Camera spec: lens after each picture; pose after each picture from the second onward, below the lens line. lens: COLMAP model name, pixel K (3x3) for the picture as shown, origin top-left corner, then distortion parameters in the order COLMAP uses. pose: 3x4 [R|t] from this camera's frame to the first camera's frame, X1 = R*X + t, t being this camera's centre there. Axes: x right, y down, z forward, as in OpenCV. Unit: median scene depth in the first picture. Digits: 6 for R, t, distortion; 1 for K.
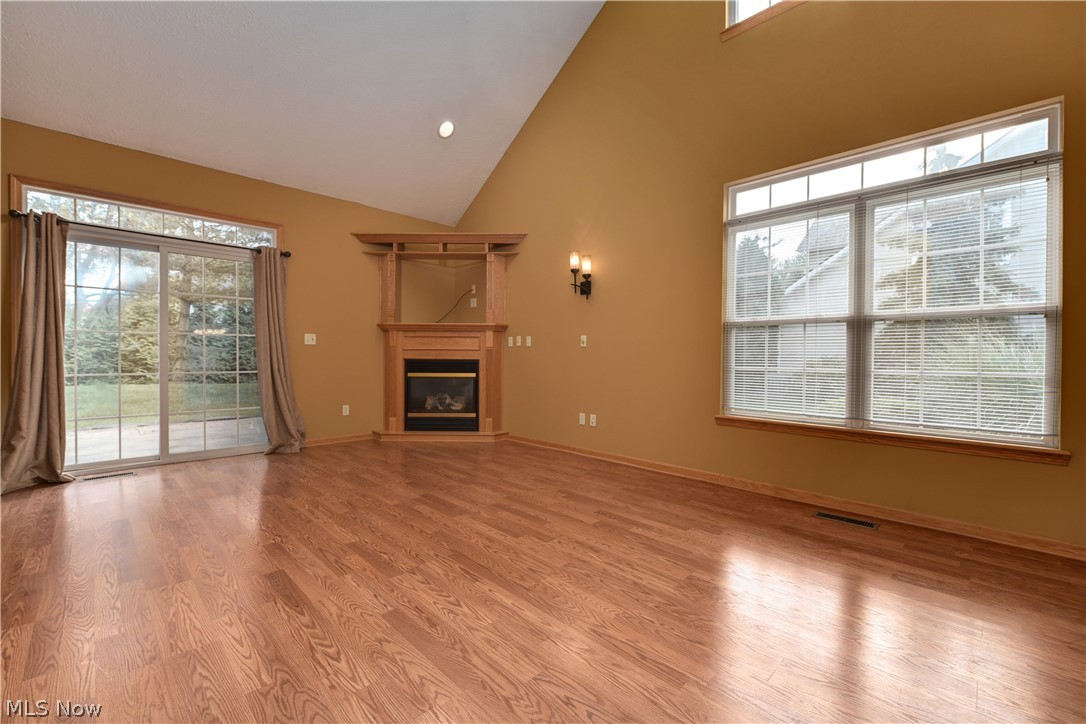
lens RADIAL K [[449.8, 0, 538.1], [0, 449.8, 360.0], [0, 0, 1]] dist [-0.001817, -0.000150]
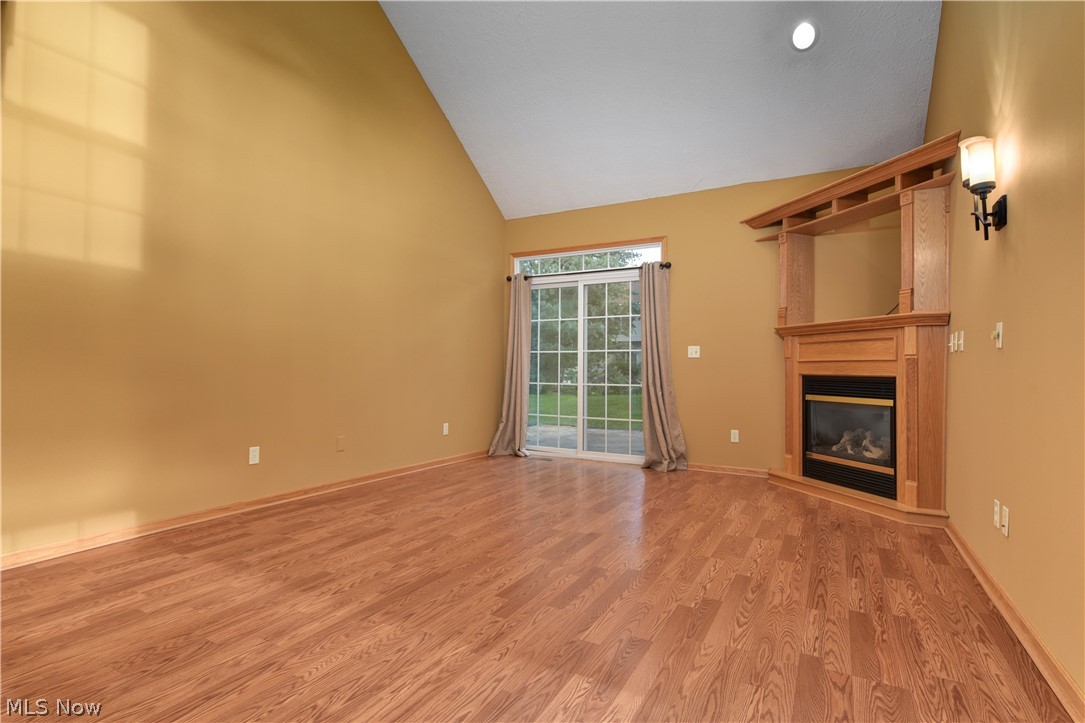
lens RADIAL K [[535.0, 0, 542.5], [0, 535.0, 361.5], [0, 0, 1]] dist [-0.003379, -0.001467]
pose [[0.280950, -0.016522, -0.959580, 0.641500], [-0.015978, 0.999633, -0.021890, 0.002951], [0.959589, 0.021482, 0.280583, 0.586529]]
